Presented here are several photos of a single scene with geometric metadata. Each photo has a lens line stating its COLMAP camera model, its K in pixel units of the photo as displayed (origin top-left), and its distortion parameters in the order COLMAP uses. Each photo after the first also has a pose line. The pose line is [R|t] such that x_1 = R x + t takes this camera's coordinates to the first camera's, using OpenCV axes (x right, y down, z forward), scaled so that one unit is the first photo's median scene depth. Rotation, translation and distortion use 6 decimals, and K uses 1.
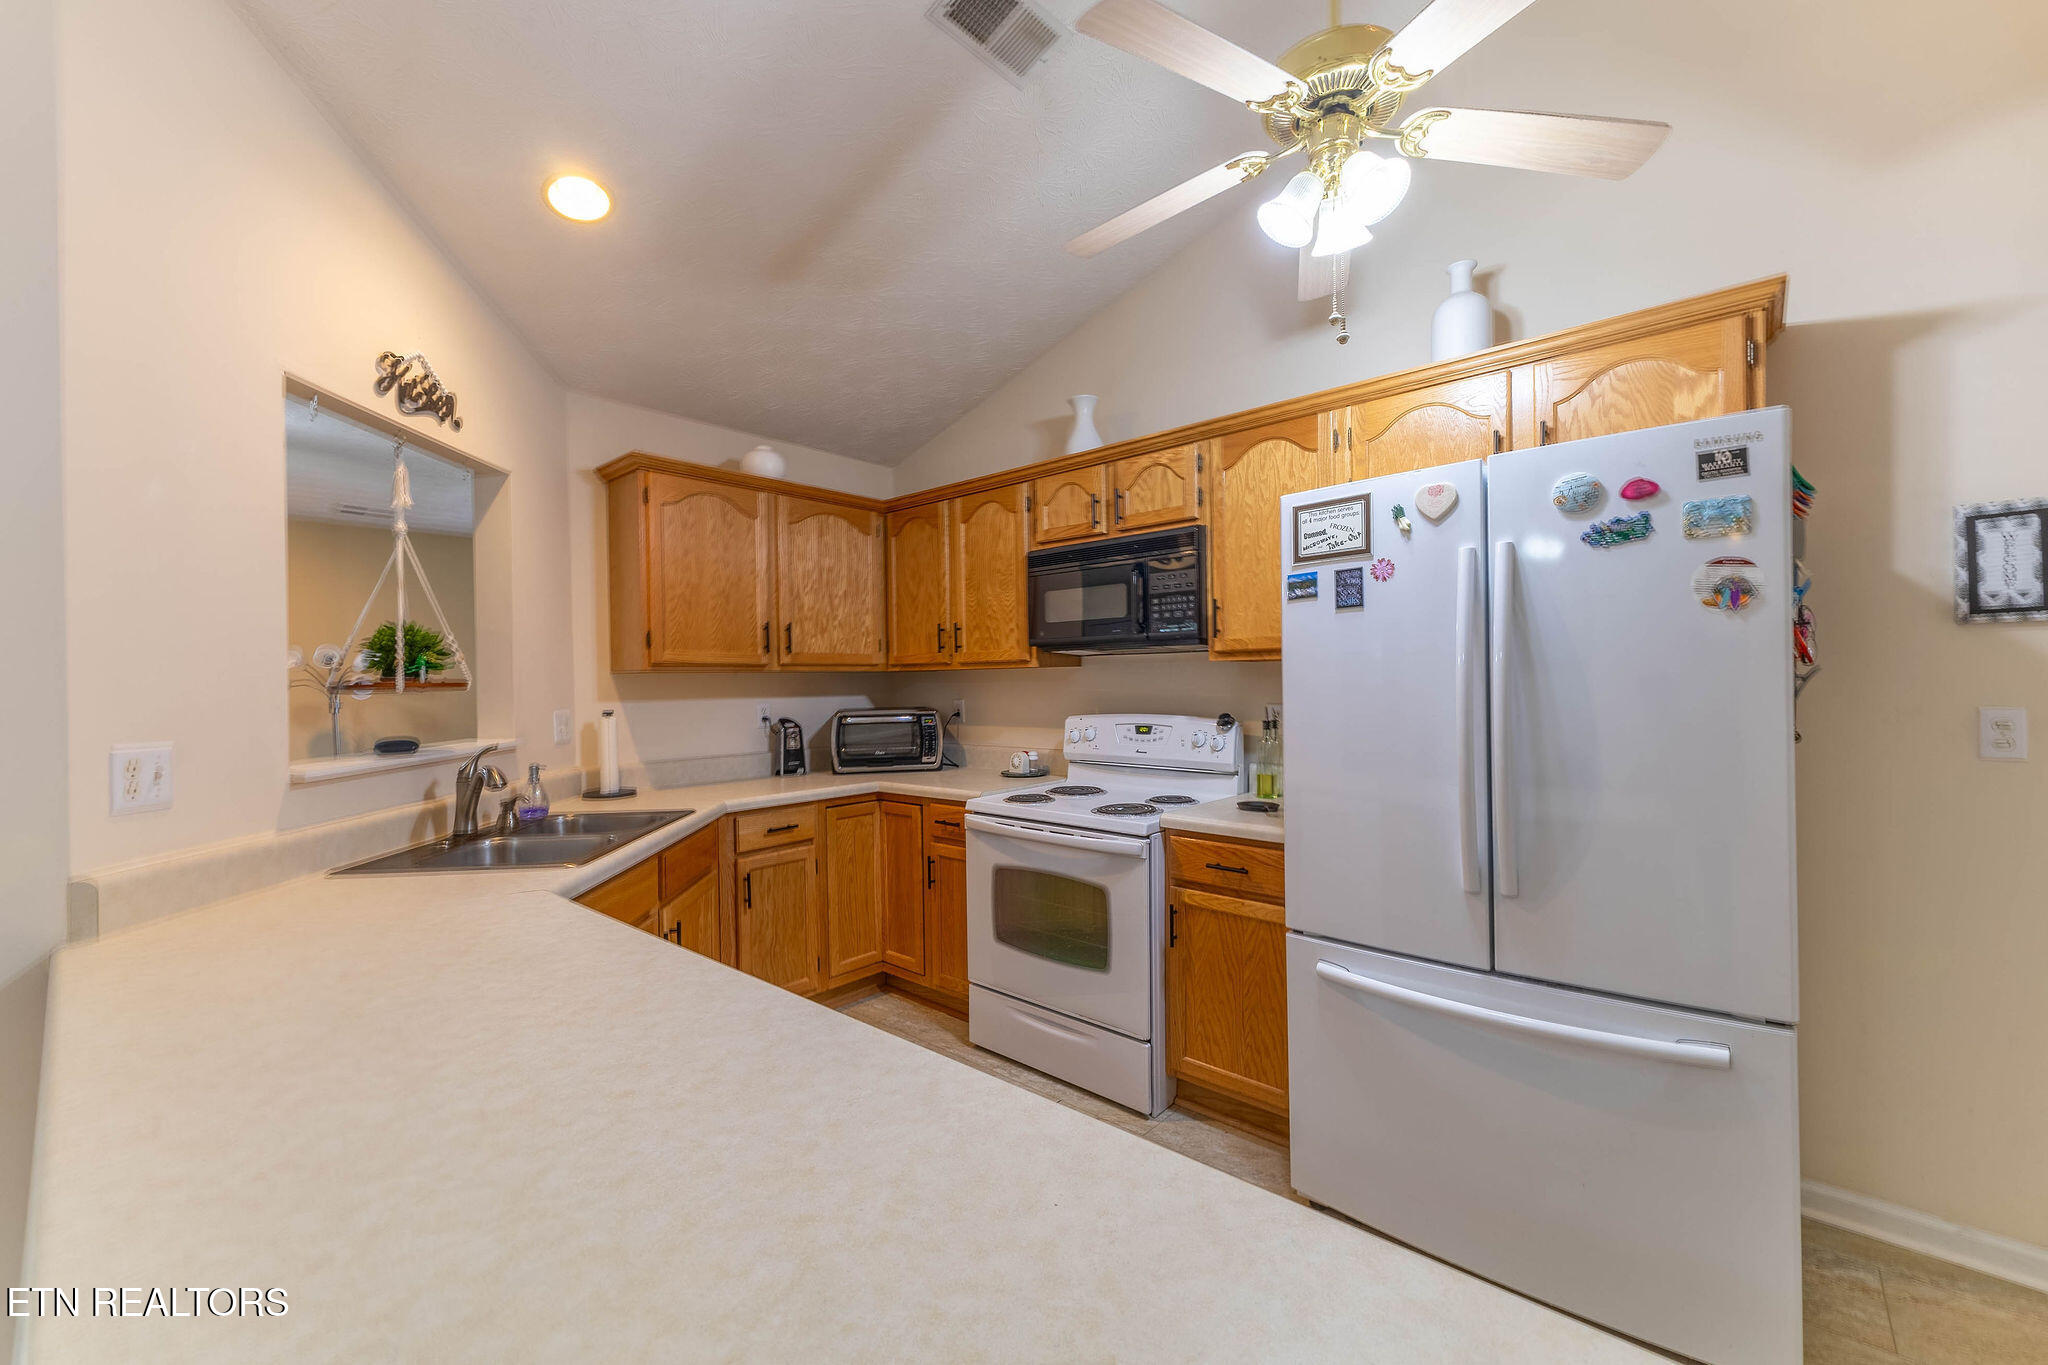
lens RADIAL K [[807.0, 0, 1022.3], [0, 807.0, 686.0], [0, 0, 1]] dist [0.012454, -0.003838]
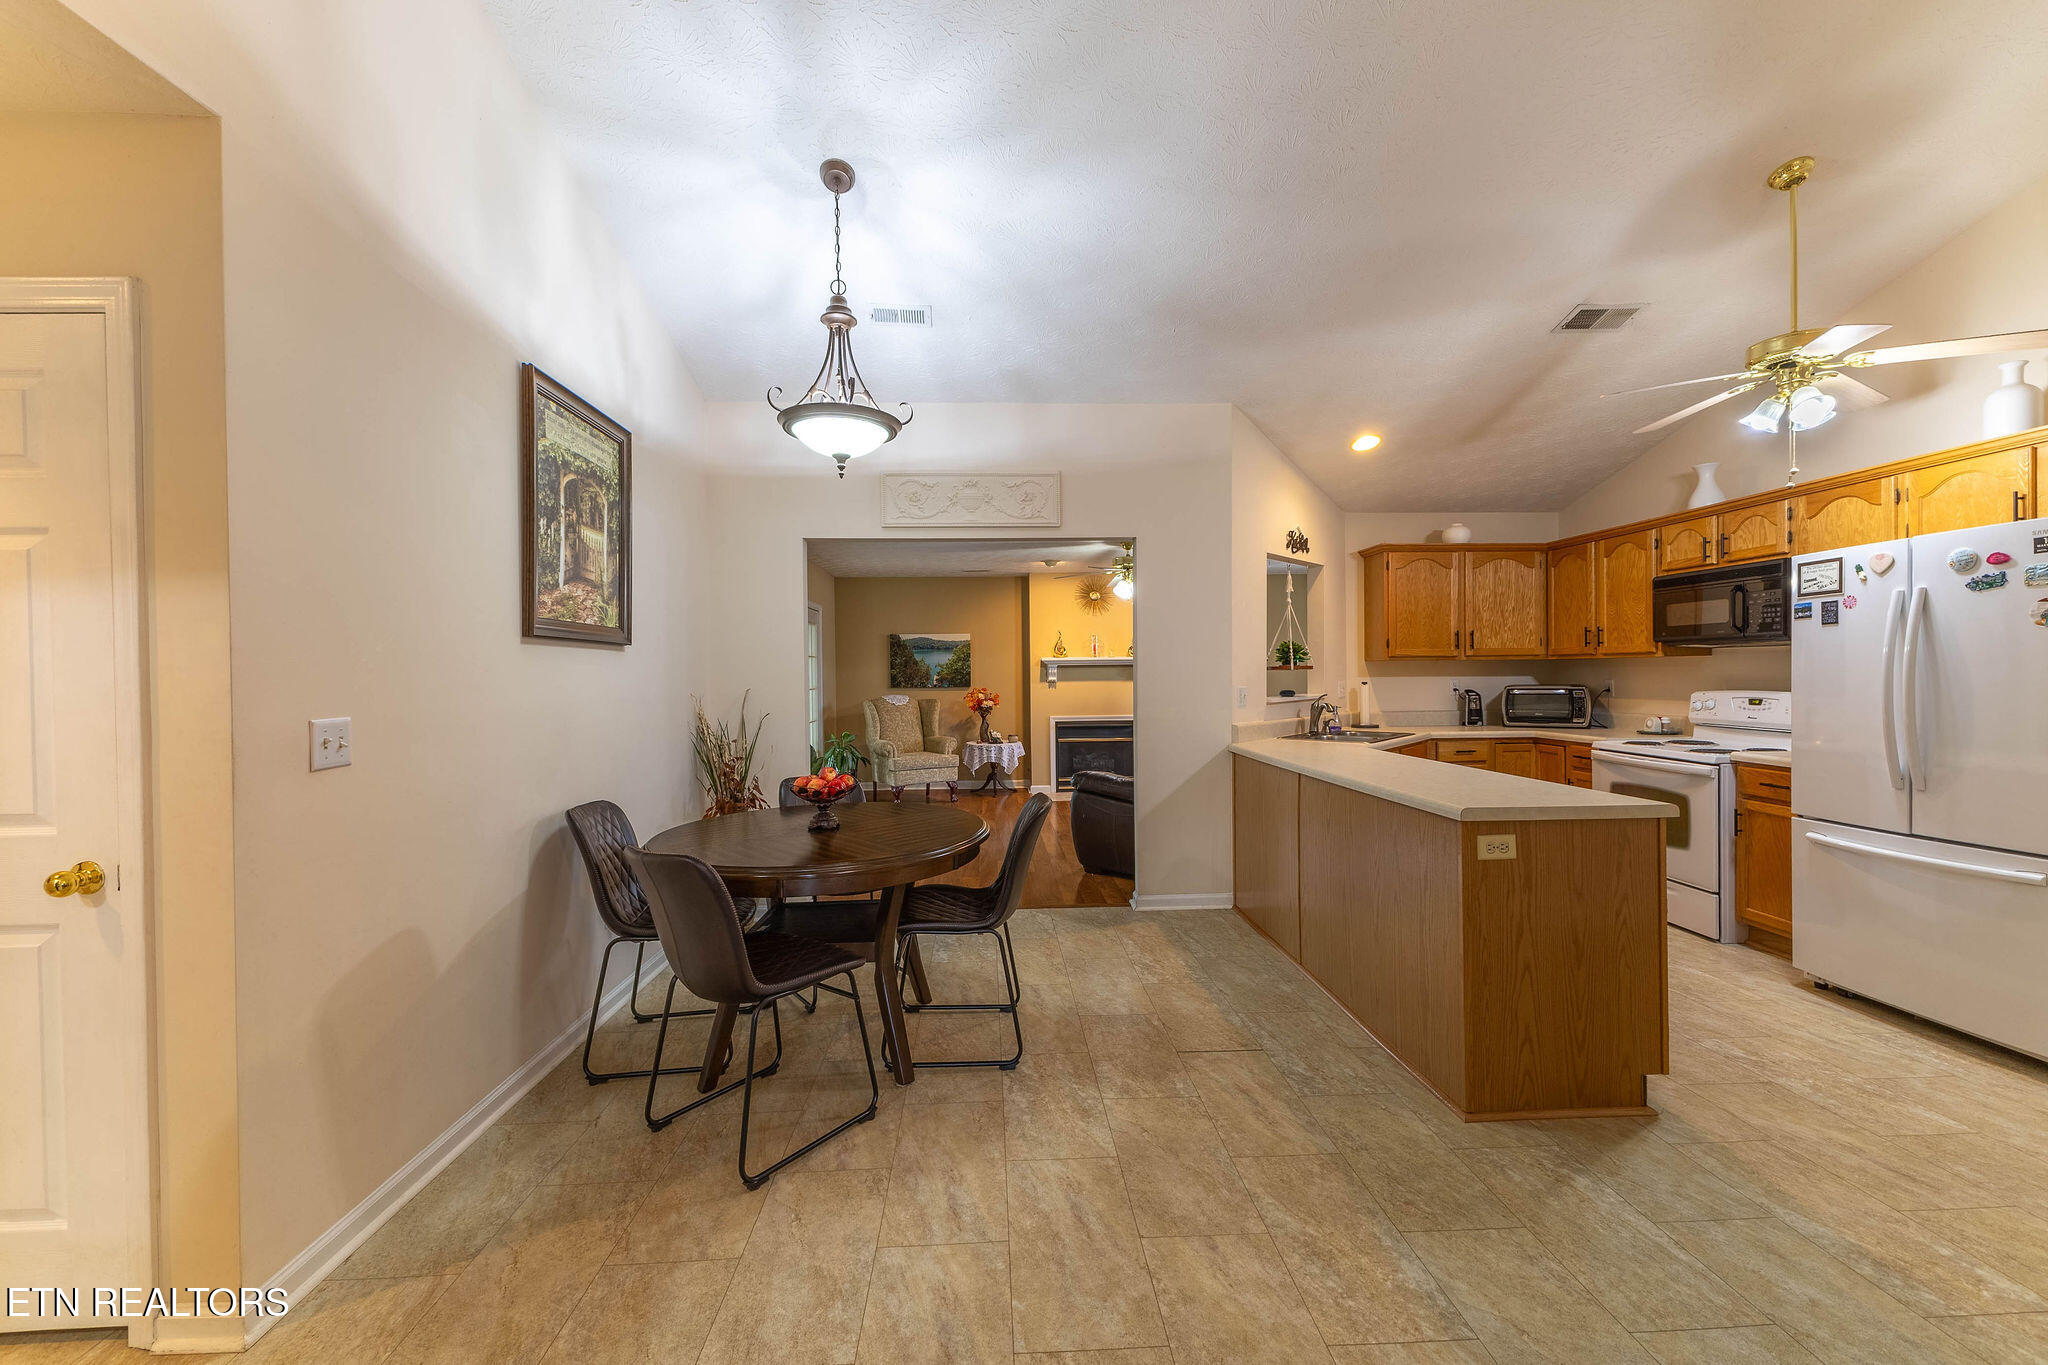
lens RADIAL K [[807.0, 0, 1023.3], [0, 807.0, 679.2], [0, 0, 1]] dist [0.012454, -0.003838]
pose [[0.699113, 0.013551, -0.714882, 0.295870], [-0.005907, 0.999896, 0.013177, 0.005015], [0.714986, -0.004989, 0.699121, -0.944897]]
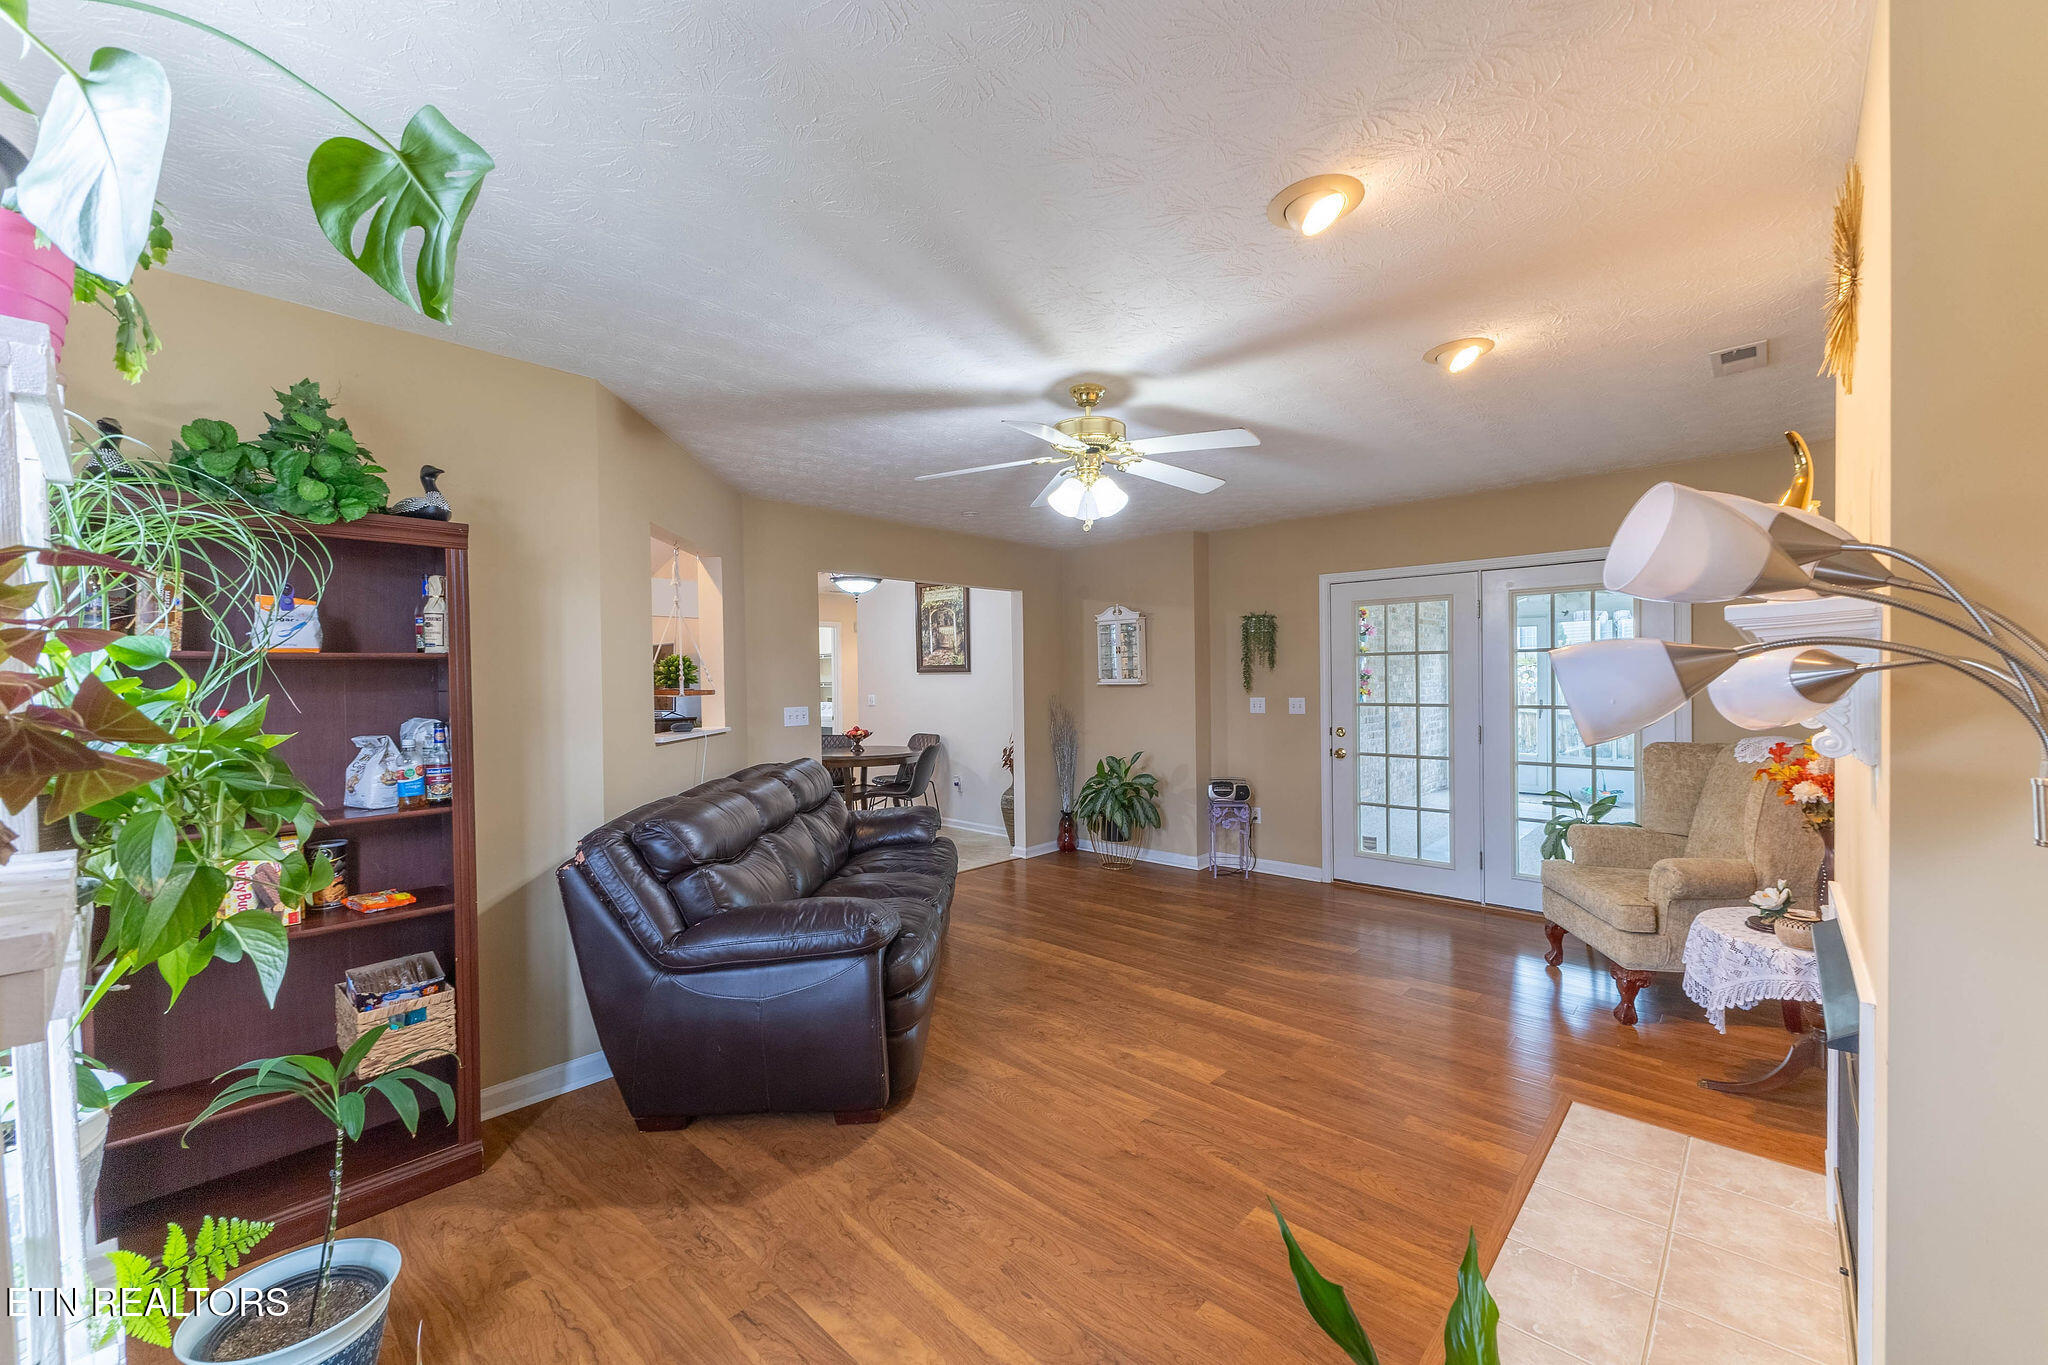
lens RADIAL K [[807.0, 0, 1031.8], [0, 807.0, 684.3], [0, 0, 1]] dist [0.012454, -0.003838]
pose [[-0.999548, 0.028598, 0.009233, -1.209303], [0.028725, 0.999491, 0.013910, -0.015944], [-0.008831, 0.014169, -0.999861, 2.134125]]
